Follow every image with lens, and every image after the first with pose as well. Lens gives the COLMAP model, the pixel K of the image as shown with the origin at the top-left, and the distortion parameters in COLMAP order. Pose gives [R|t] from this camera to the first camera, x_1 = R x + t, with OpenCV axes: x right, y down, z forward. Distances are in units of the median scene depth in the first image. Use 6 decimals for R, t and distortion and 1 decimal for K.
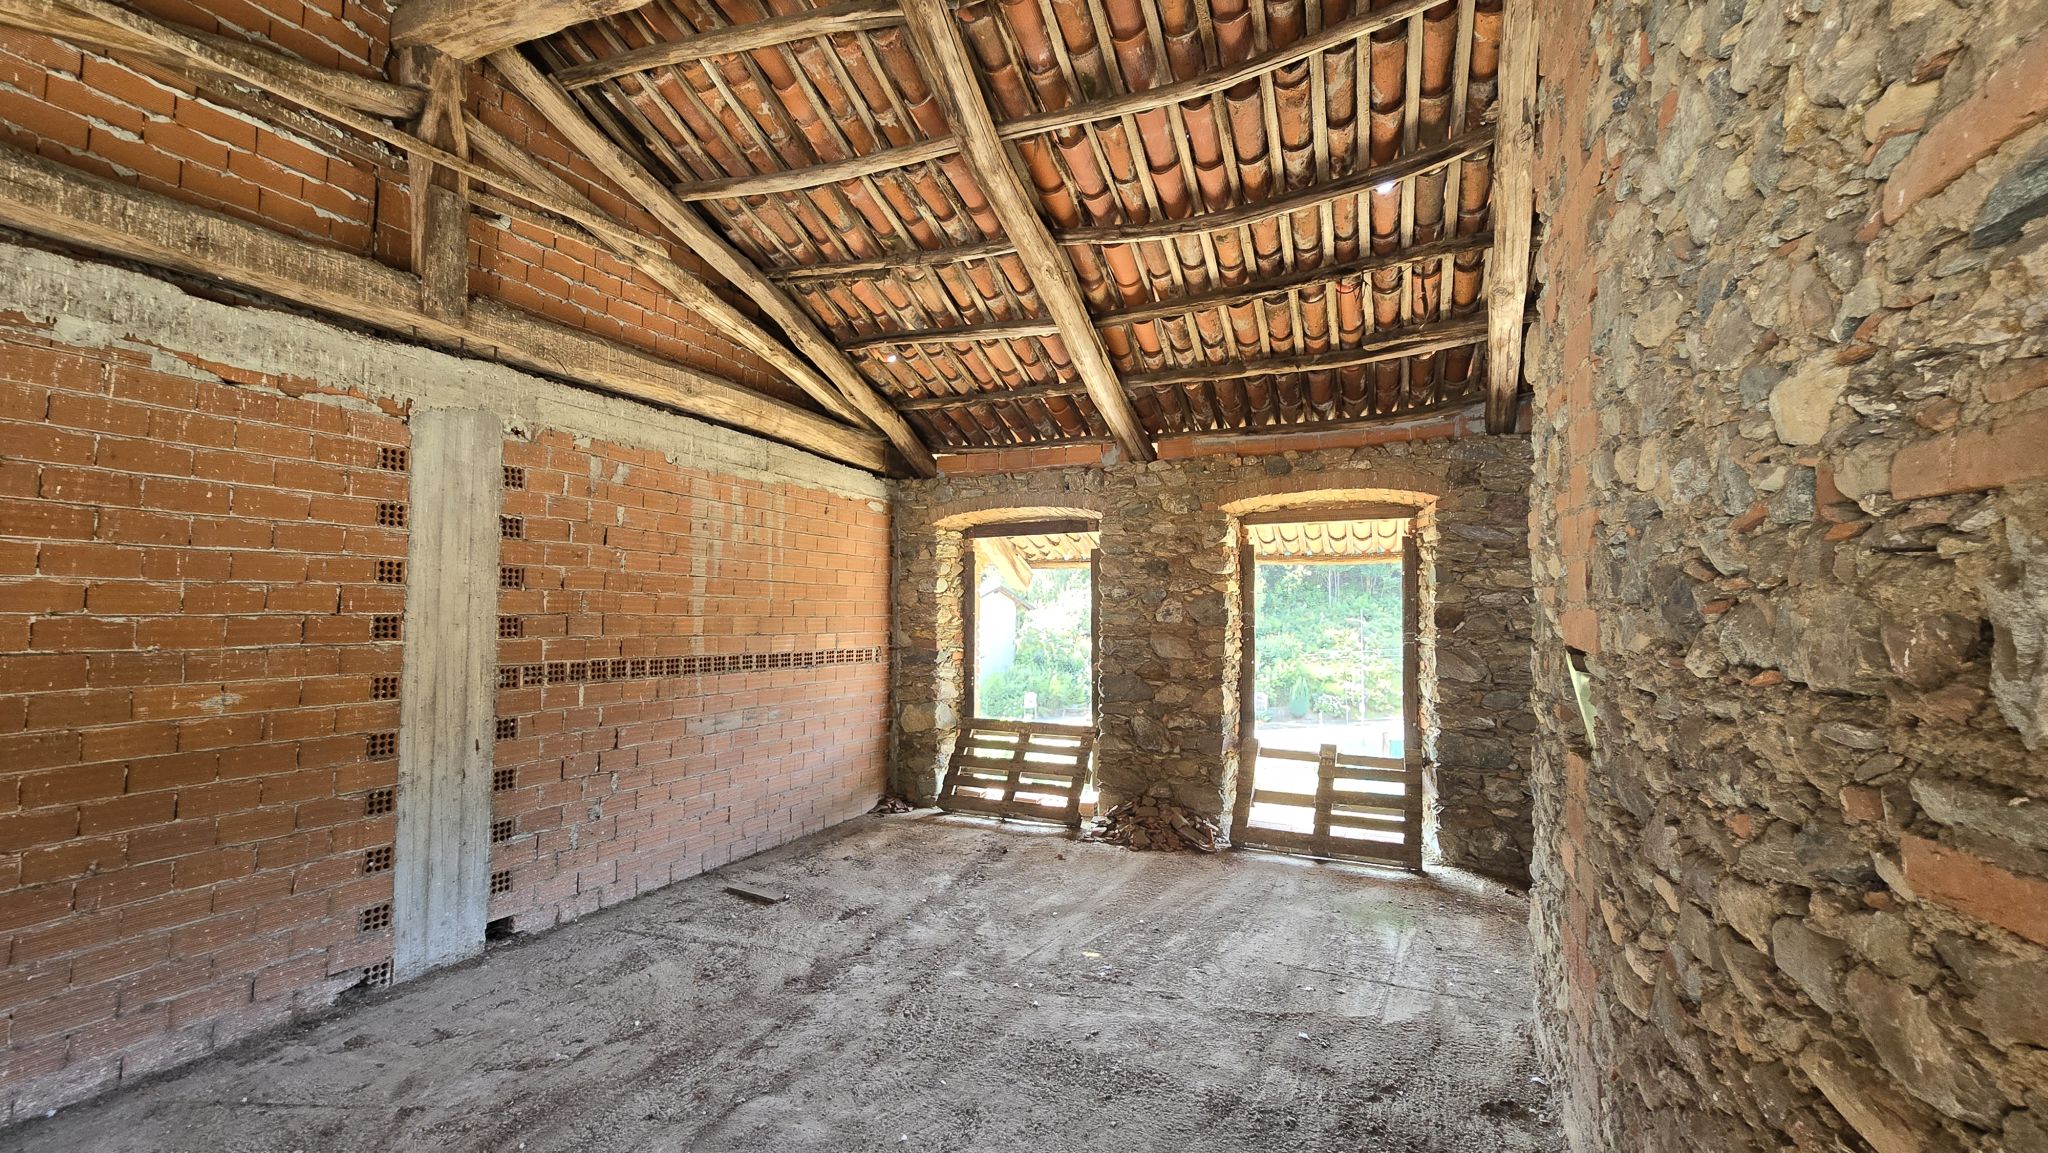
lens RADIAL K [[832.4, 0, 1038.2], [0, 832.4, 584.7], [0, 0, 1]] dist [-0.007091, -0.000024]
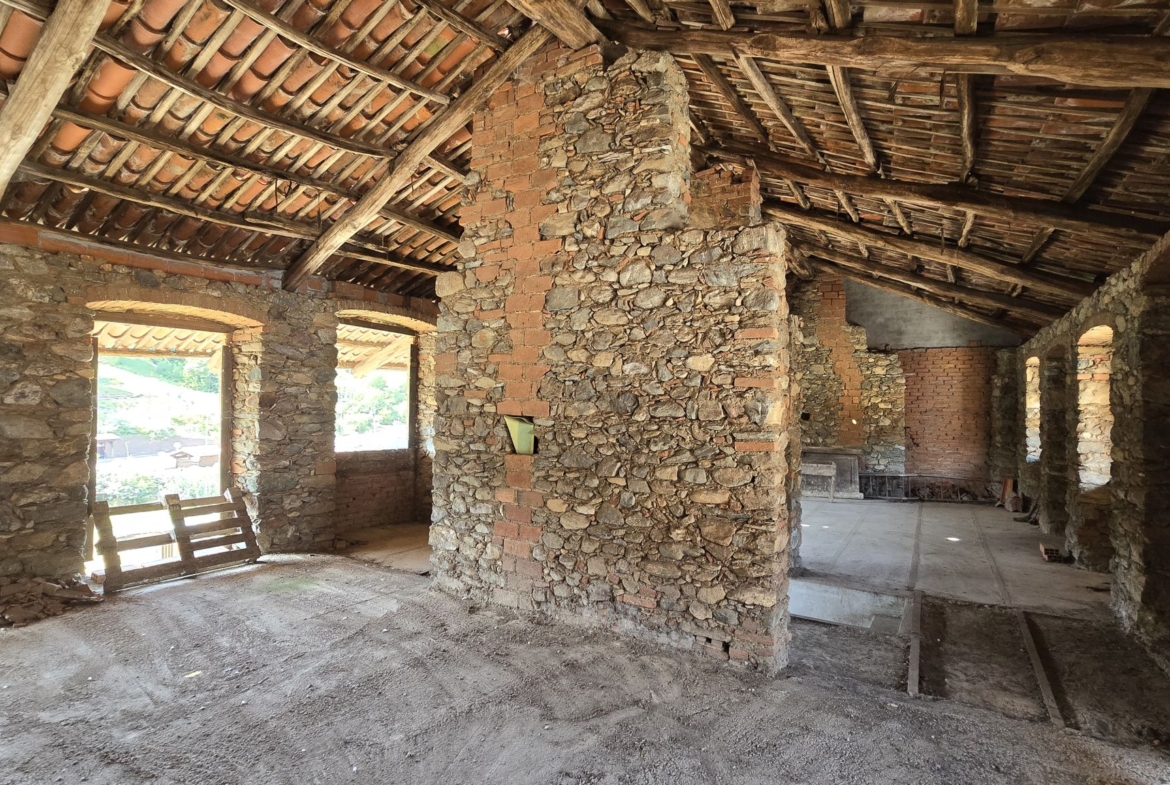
lens RADIAL K [[563.4, 0, 590.0], [0, 563.4, 397.8], [0, 0, 1]] dist [-0.003412, -0.000282]
pose [[0.147065, 0.007180, 0.989101, -0.498378], [-0.046936, 0.998898, -0.000273, 0.004662], [-0.988013, -0.046385, 0.147240, 0.229472]]
